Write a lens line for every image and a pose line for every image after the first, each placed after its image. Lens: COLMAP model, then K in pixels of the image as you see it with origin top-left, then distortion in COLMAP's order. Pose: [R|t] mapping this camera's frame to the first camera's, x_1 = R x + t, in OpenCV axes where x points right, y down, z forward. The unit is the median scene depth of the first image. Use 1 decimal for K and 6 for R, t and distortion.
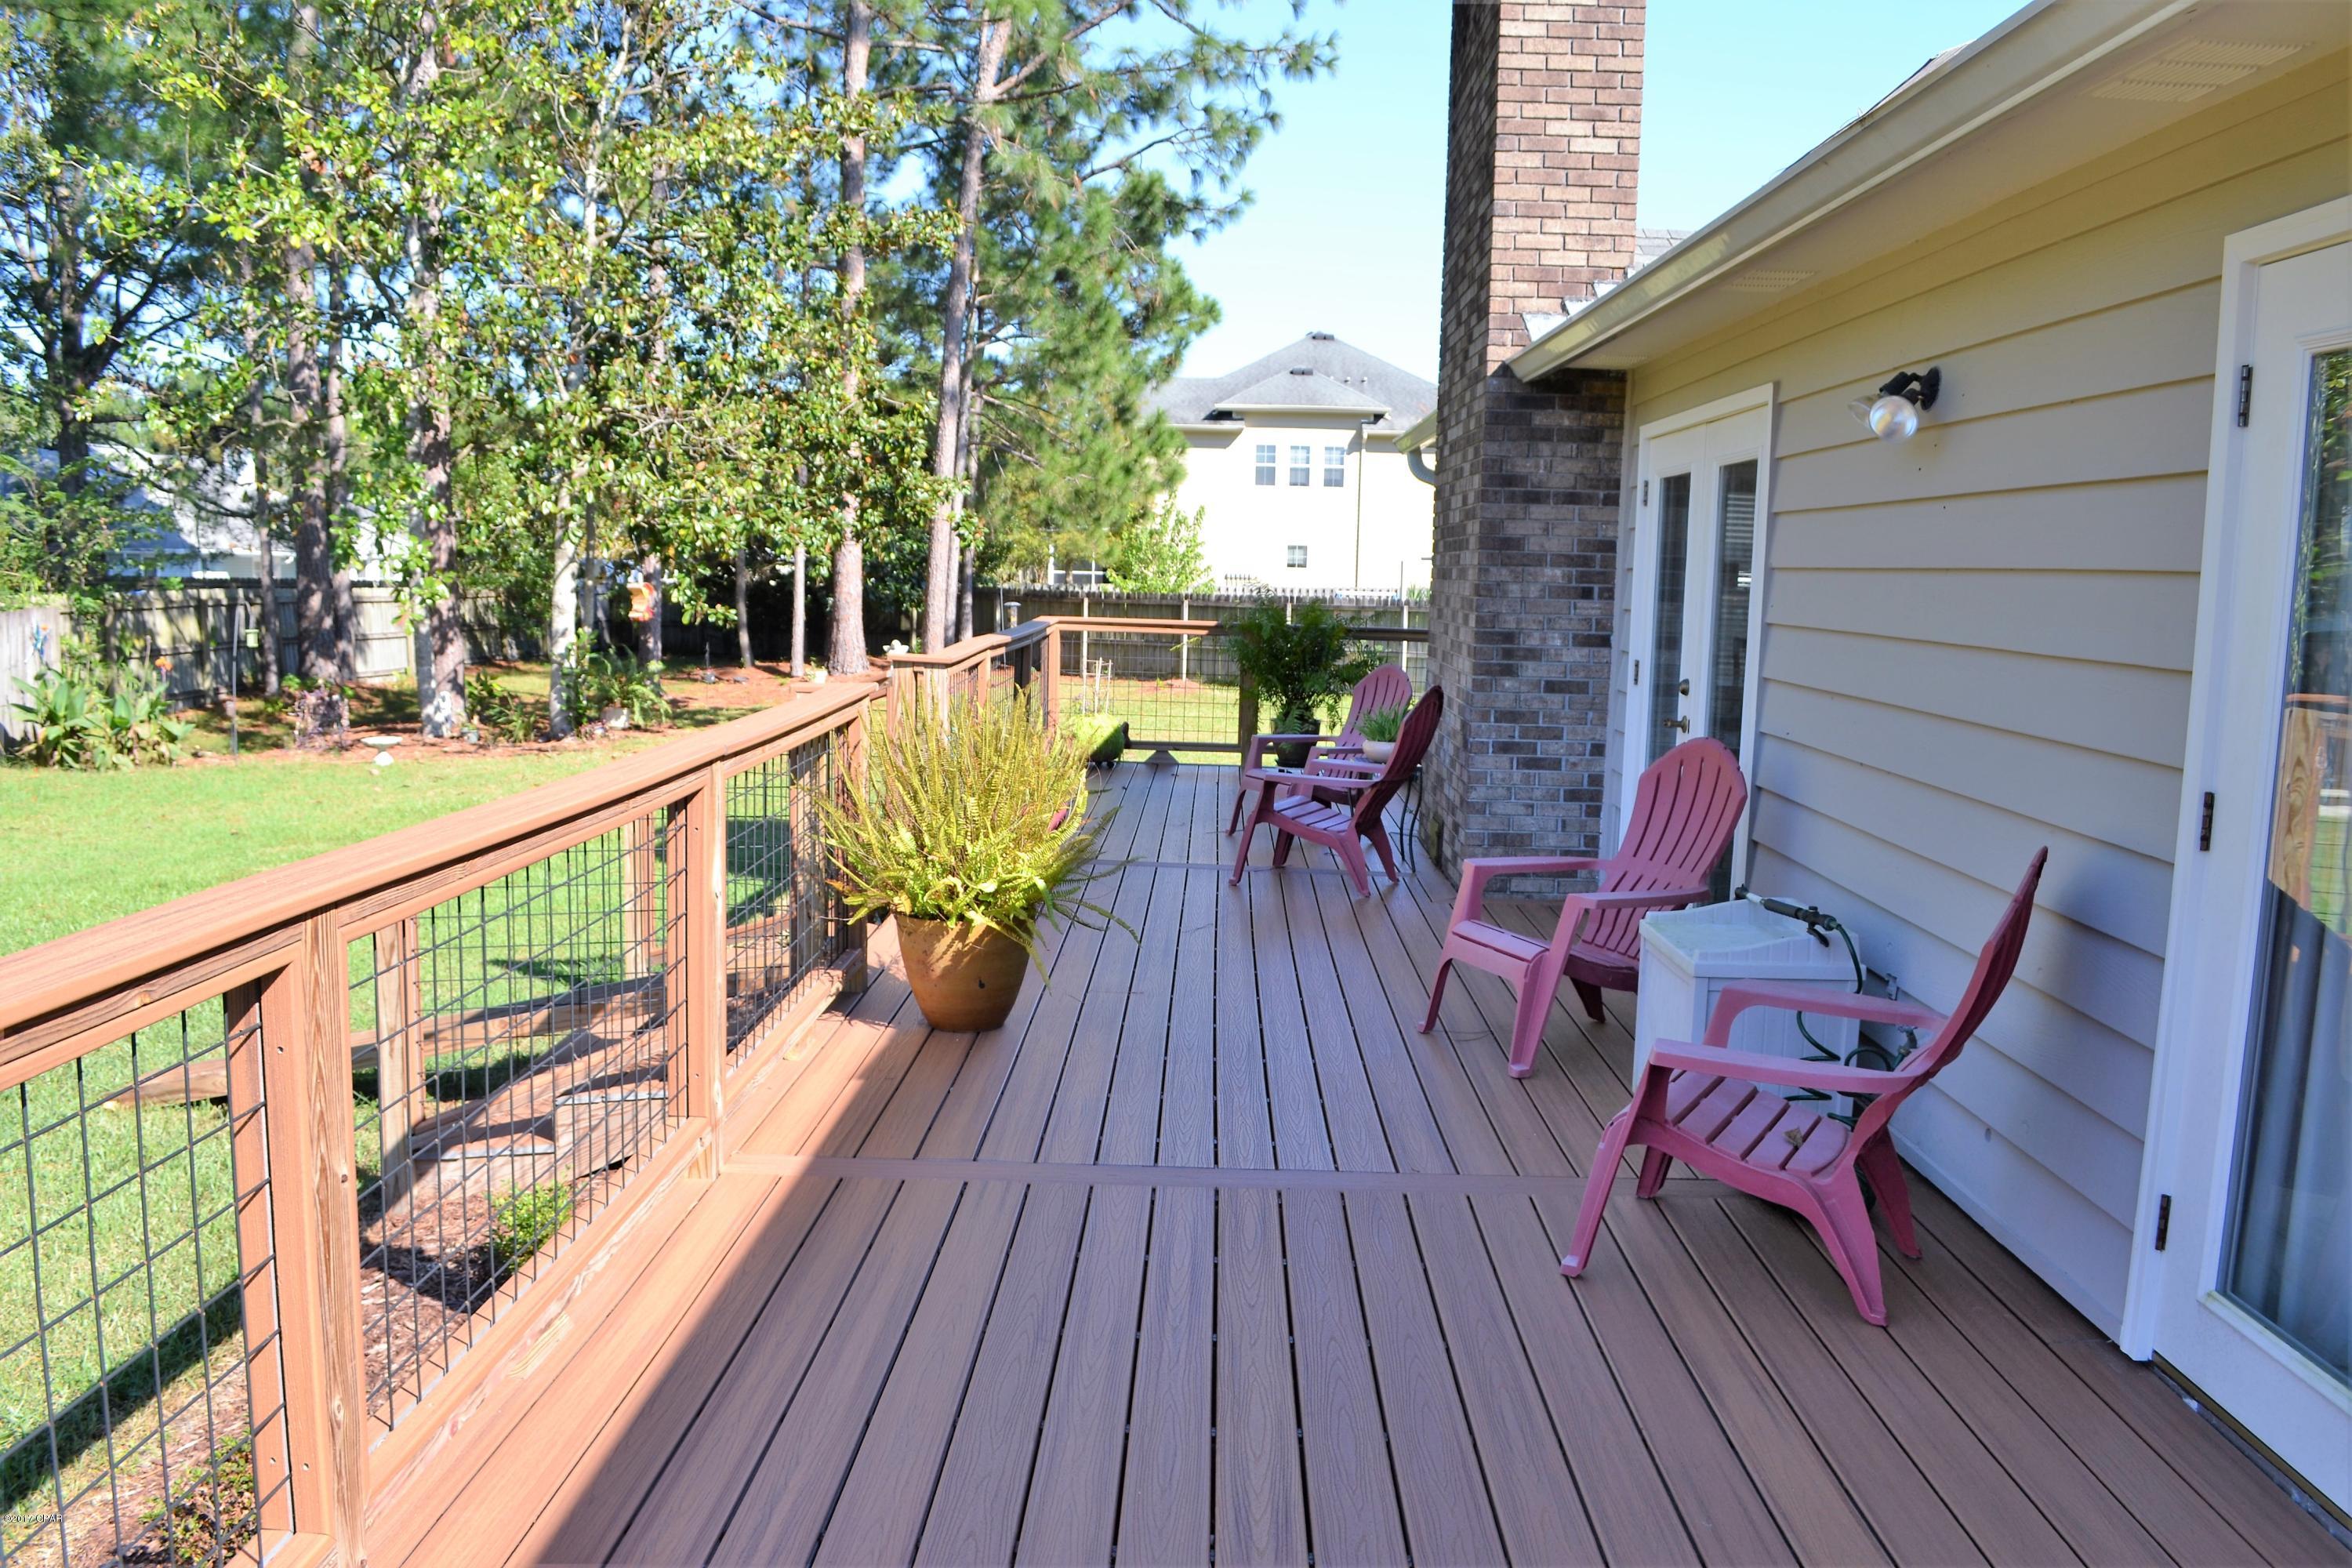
lens RADIAL K [[1878.4, 0, 1167.1], [0, 1878.4, 821.1], [0, 0, 1]] dist [-0.088391, 0.018156]
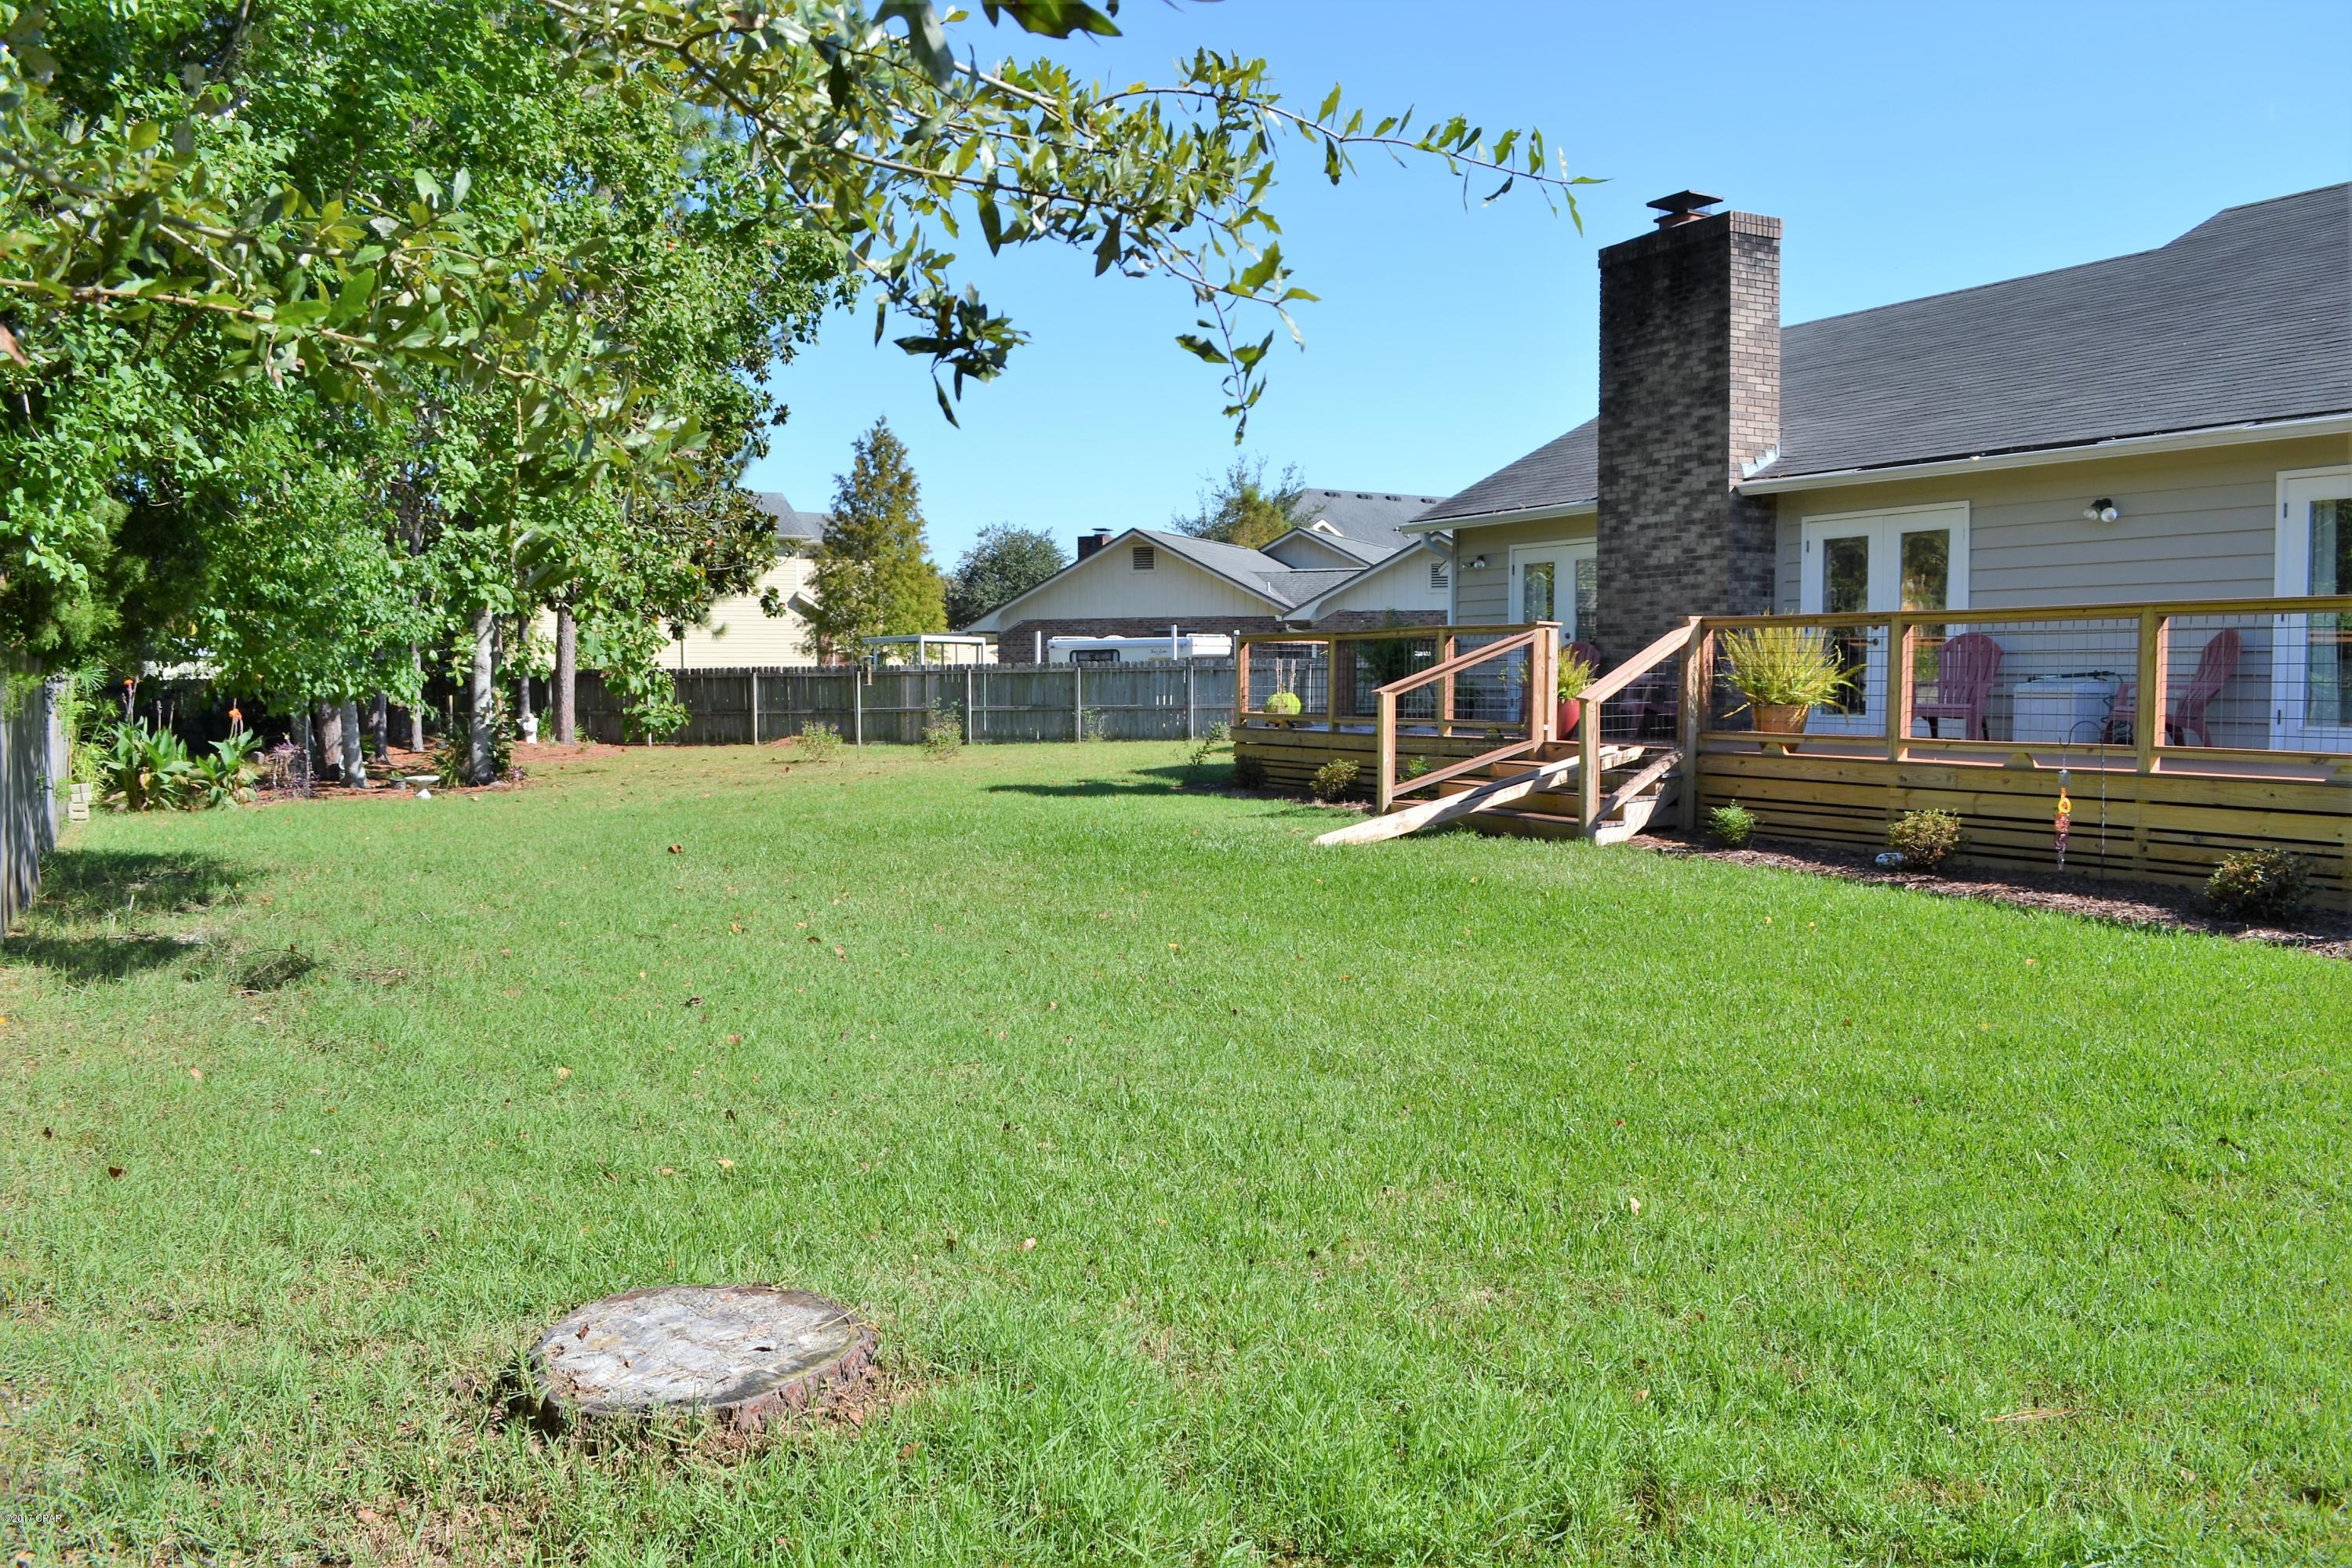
lens RADIAL K [[1878.4, 0, 1167.1], [0, 1878.4, 821.1], [0, 0, 1]] dist [-0.088391, 0.018156]
pose [[0.869795, -0.060618, 0.489675, -1.467625], [0.088875, 0.995440, -0.034639, 0.154621], [-0.485342, 0.073649, 0.871217, -0.521822]]
